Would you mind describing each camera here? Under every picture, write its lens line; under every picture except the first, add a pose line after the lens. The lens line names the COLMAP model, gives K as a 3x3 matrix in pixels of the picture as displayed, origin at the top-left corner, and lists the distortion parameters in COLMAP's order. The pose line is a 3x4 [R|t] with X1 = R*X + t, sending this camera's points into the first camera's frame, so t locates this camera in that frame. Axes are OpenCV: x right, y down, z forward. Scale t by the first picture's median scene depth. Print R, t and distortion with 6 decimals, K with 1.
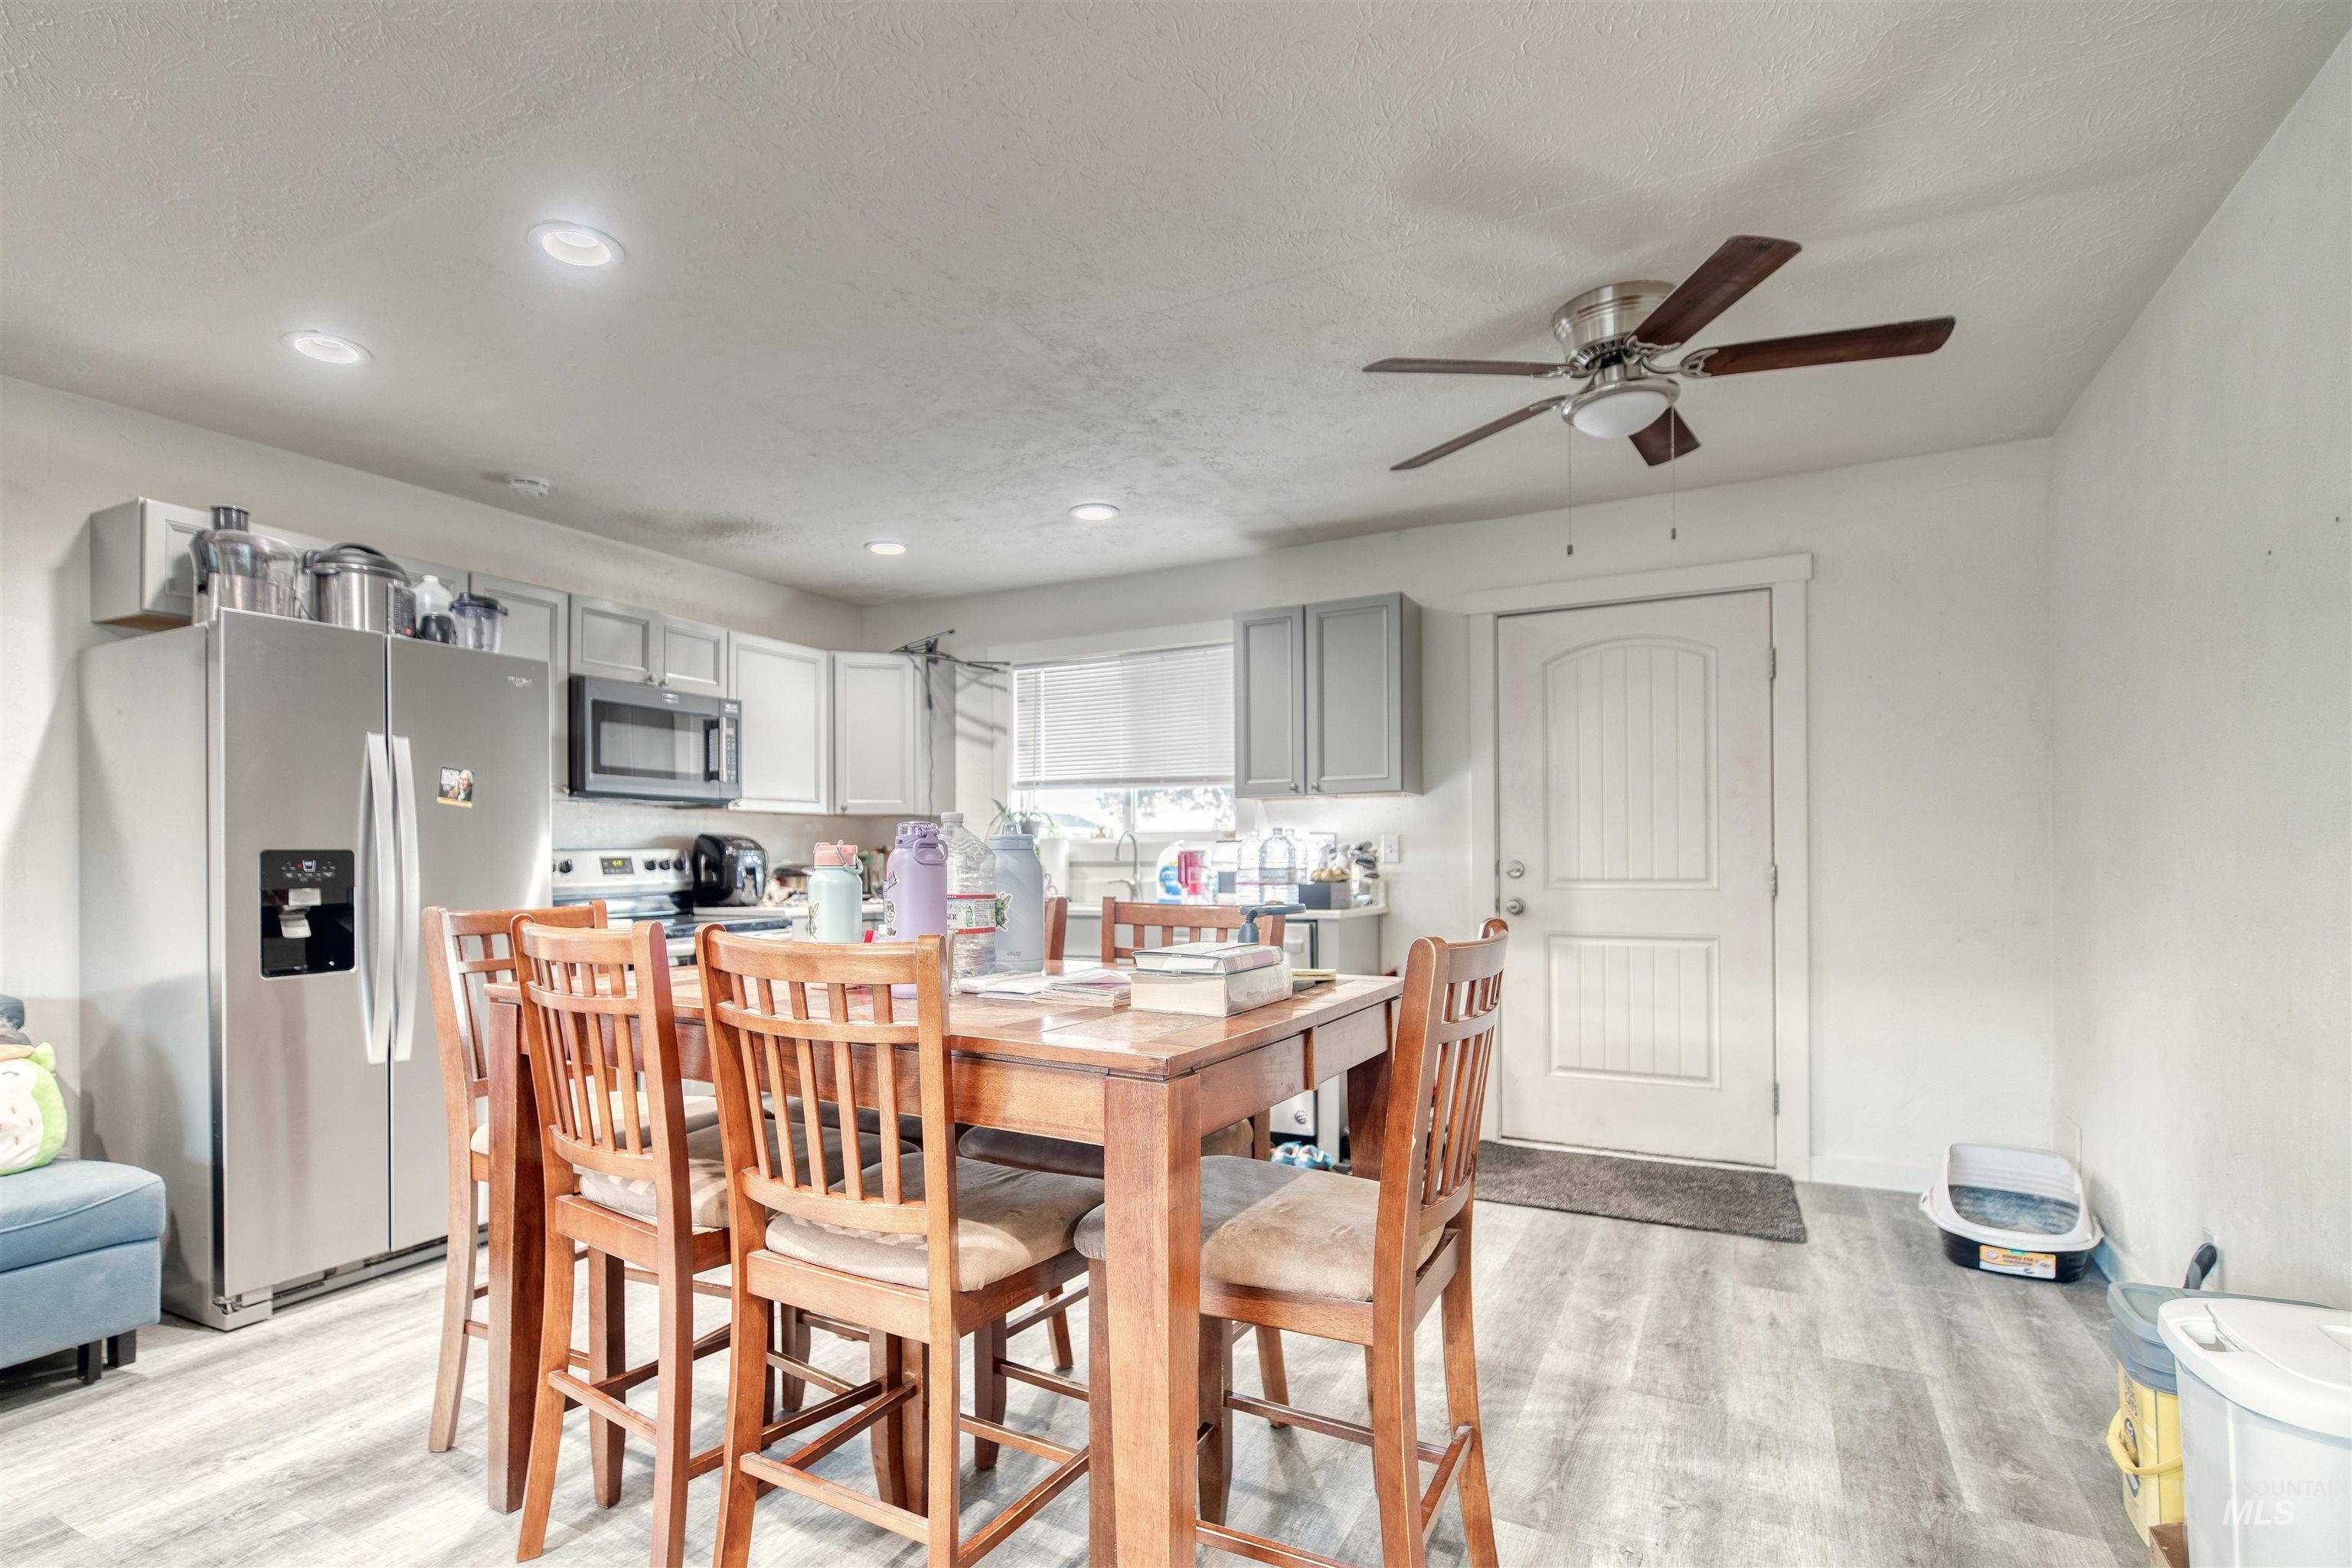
lens RADIAL K [[1138.2, 0, 1084.2], [0, 1138.2, 856.1], [0, 0, 1]] dist [0.005315, -0.000069]
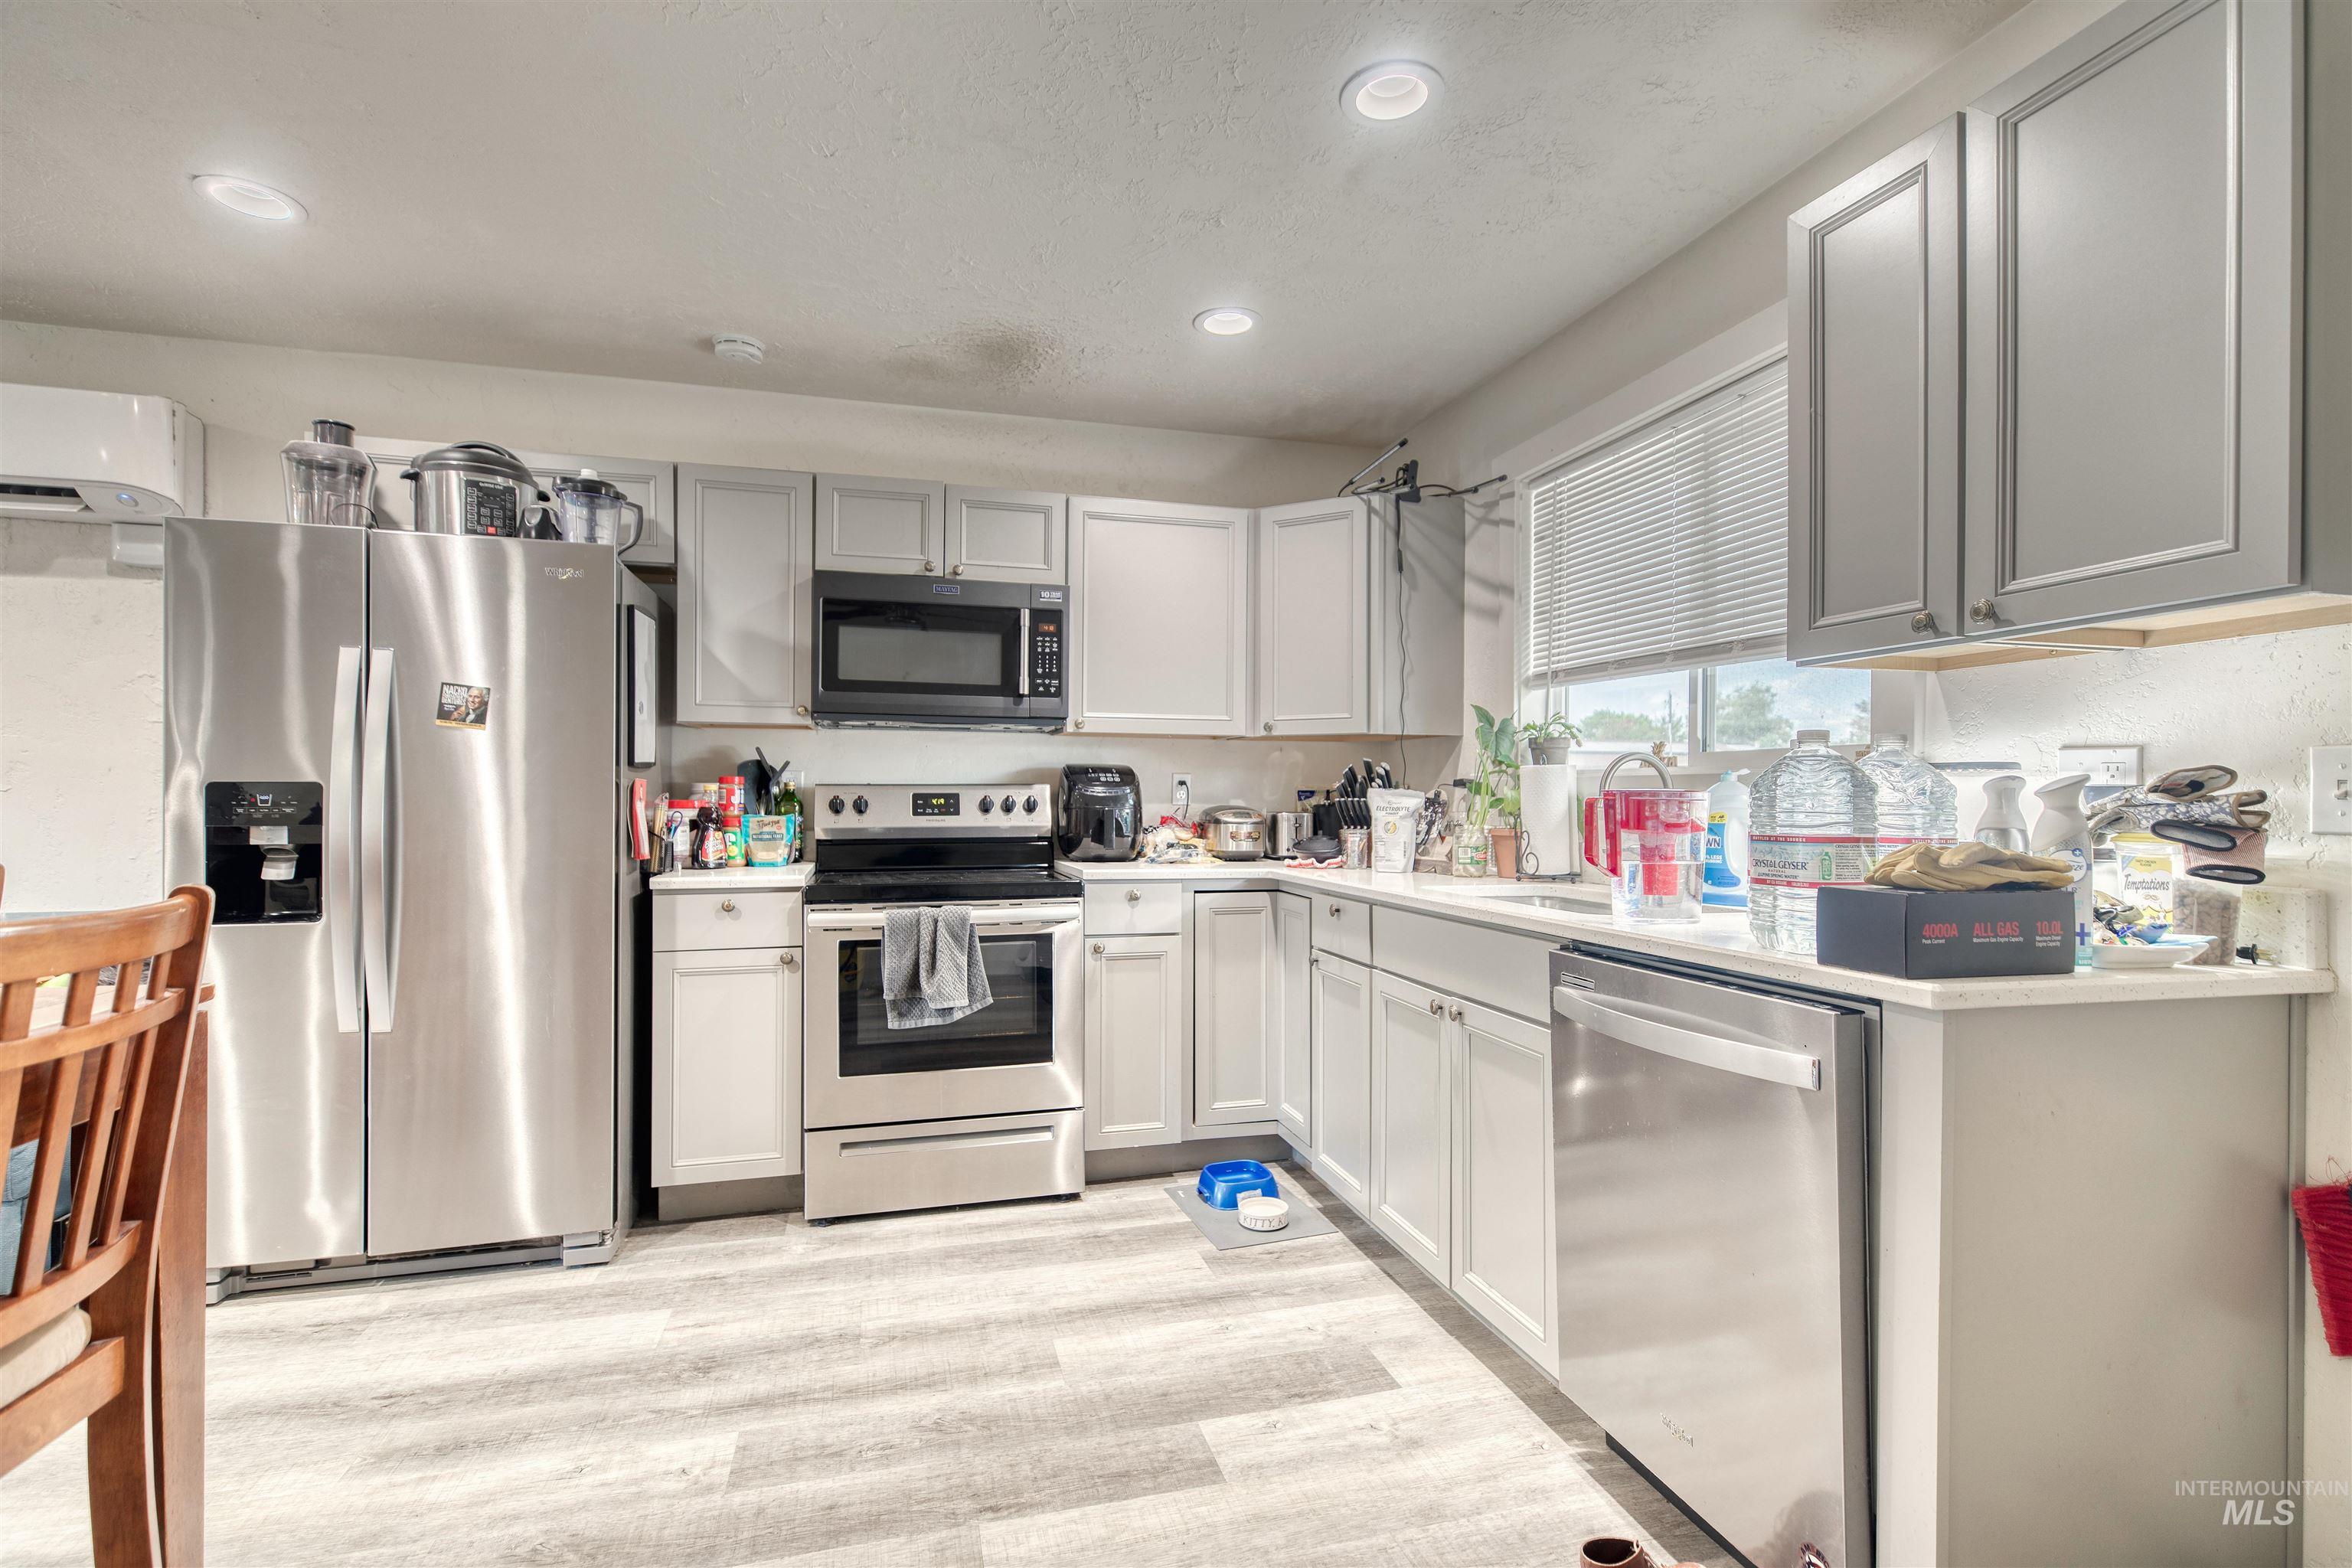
lens RADIAL K [[1062.5, 0, 1184.1], [0, 1062.5, 790.4], [0, 0, 1]] dist [0.006606, -0.000932]
pose [[0.706068, 0.006303, -0.708116, 0.259881], [-0.008461, 0.999964, 0.000464, -0.003332], [0.708094, 0.005664, 0.706096, 0.592555]]
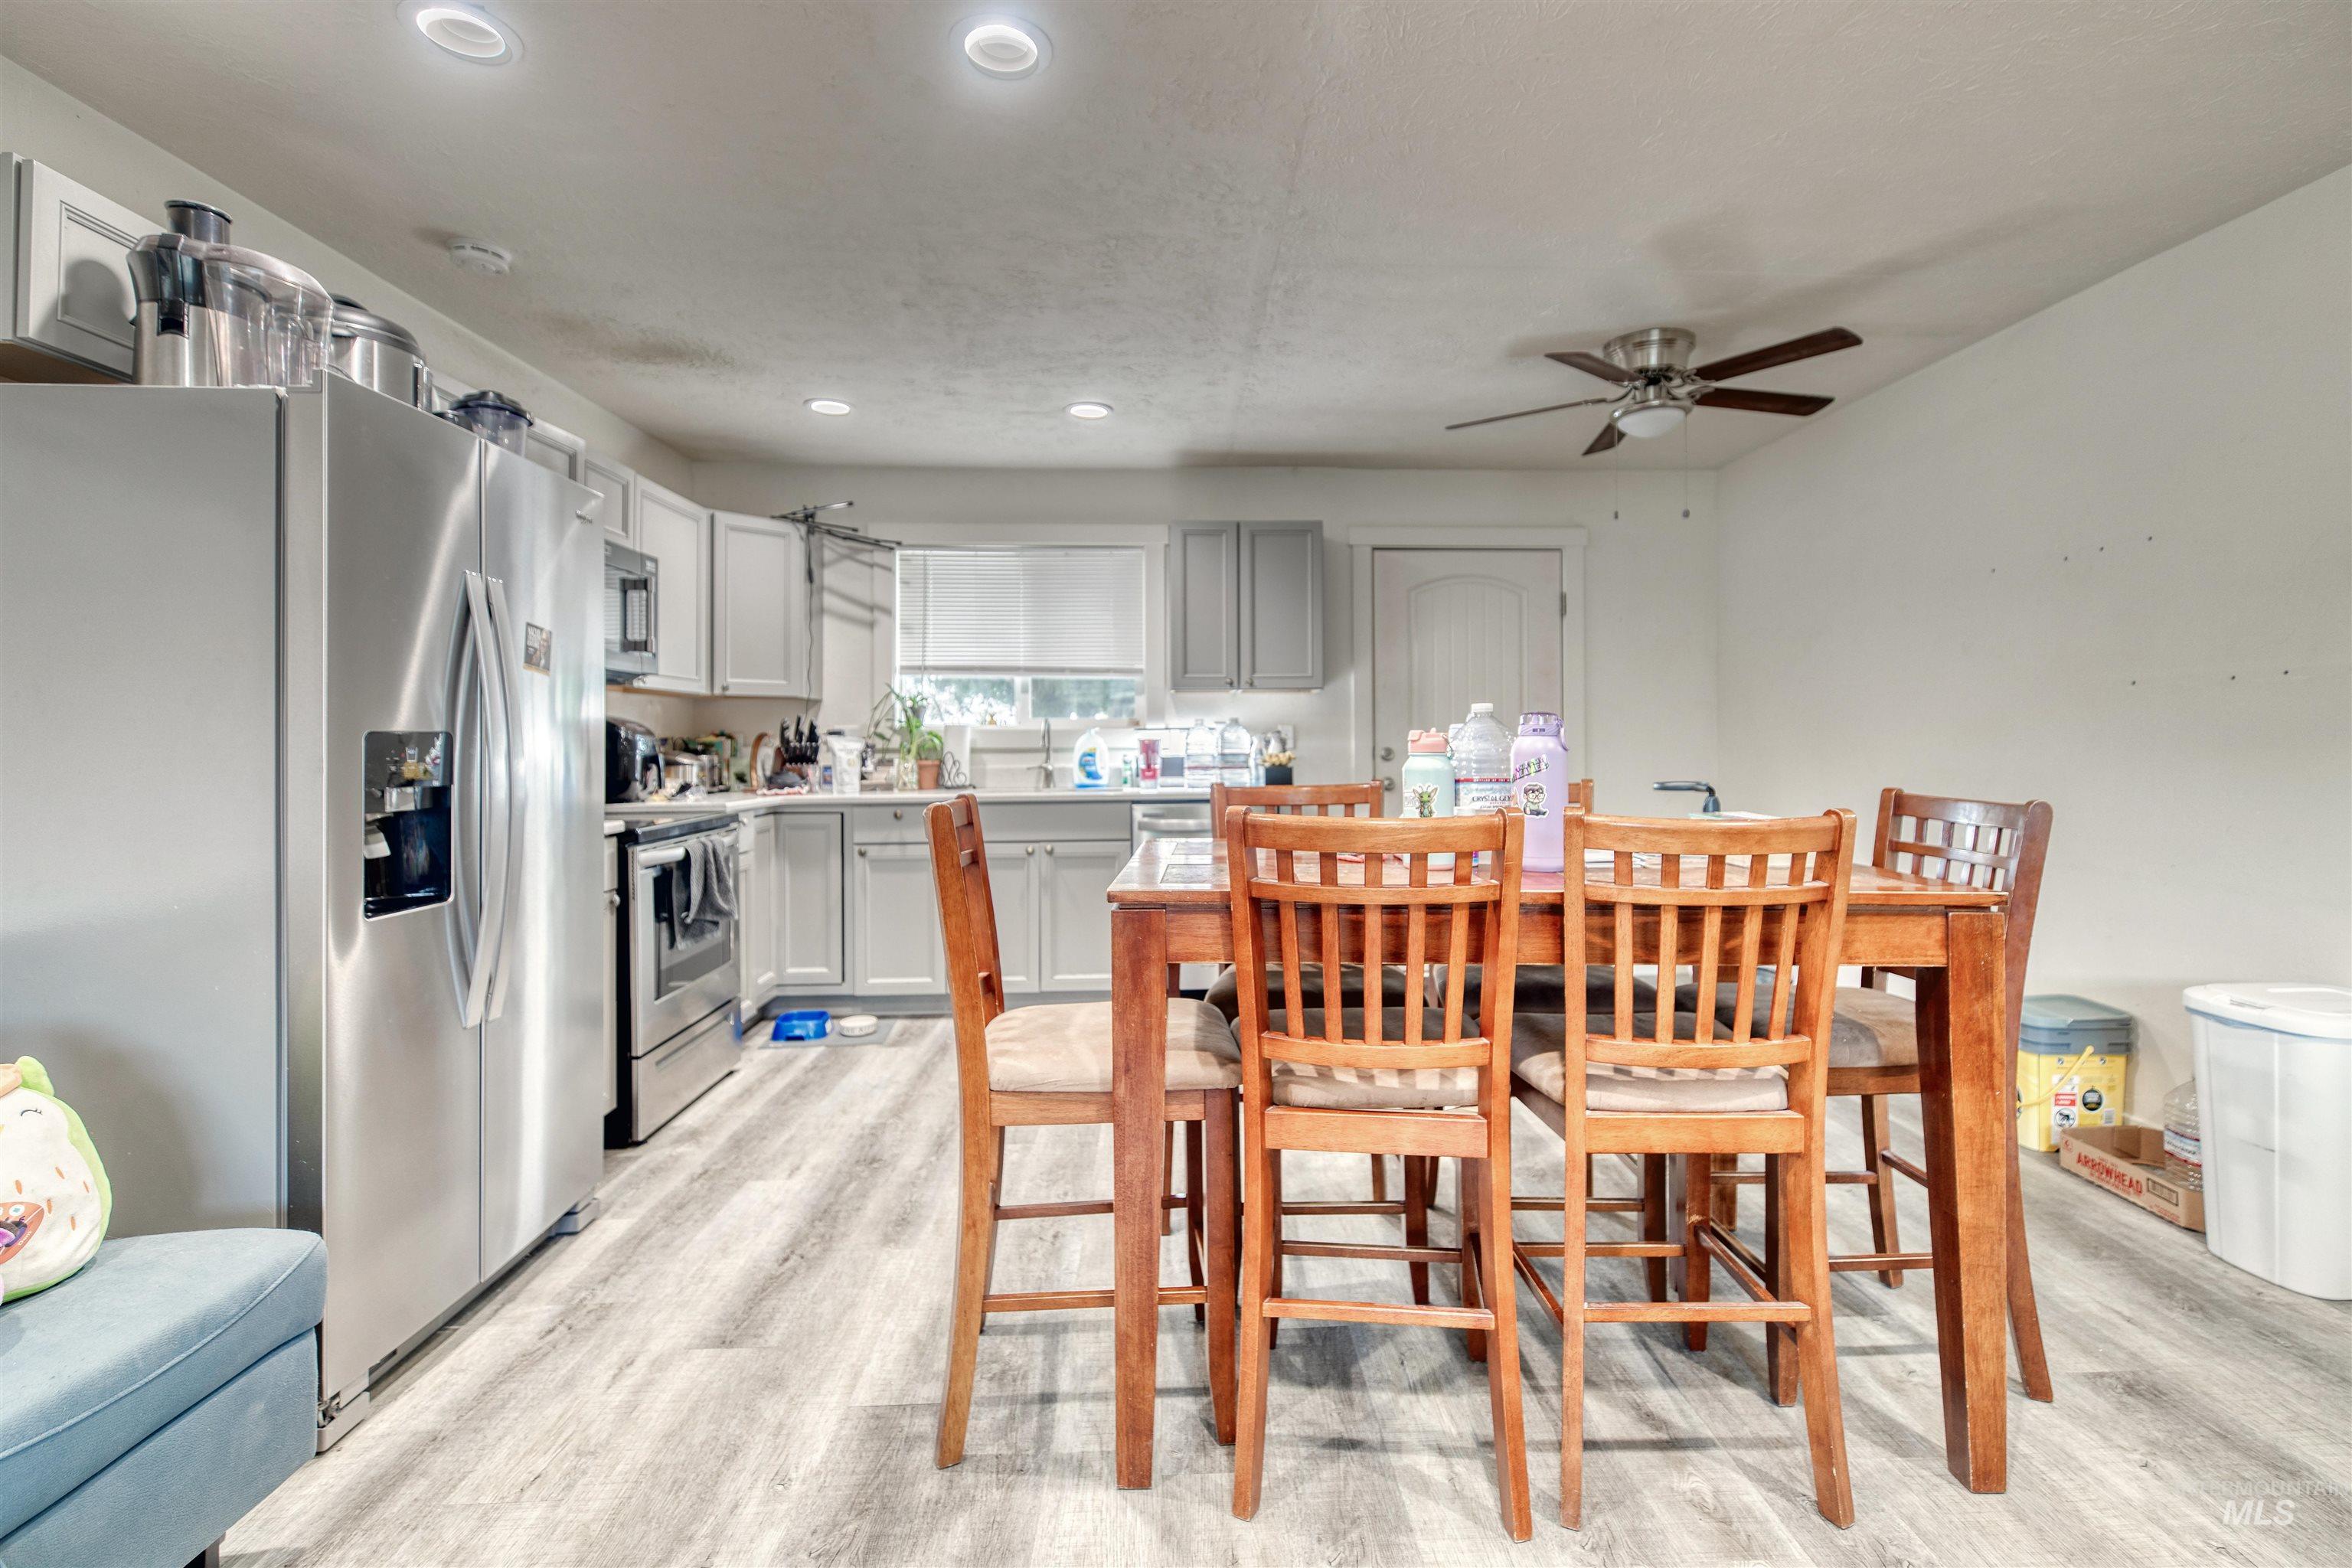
lens RADIAL K [[1062.5, 0, 1207.6], [0, 1062.5, 734.9], [0, 0, 1]] dist [0.006606, -0.000932]
pose [[0.848561, 0.006339, 0.529059, -0.392514], [-0.002386, 0.999964, -0.008154, 0.000392], [-0.529092, 0.005657, 0.848546, 0.118766]]
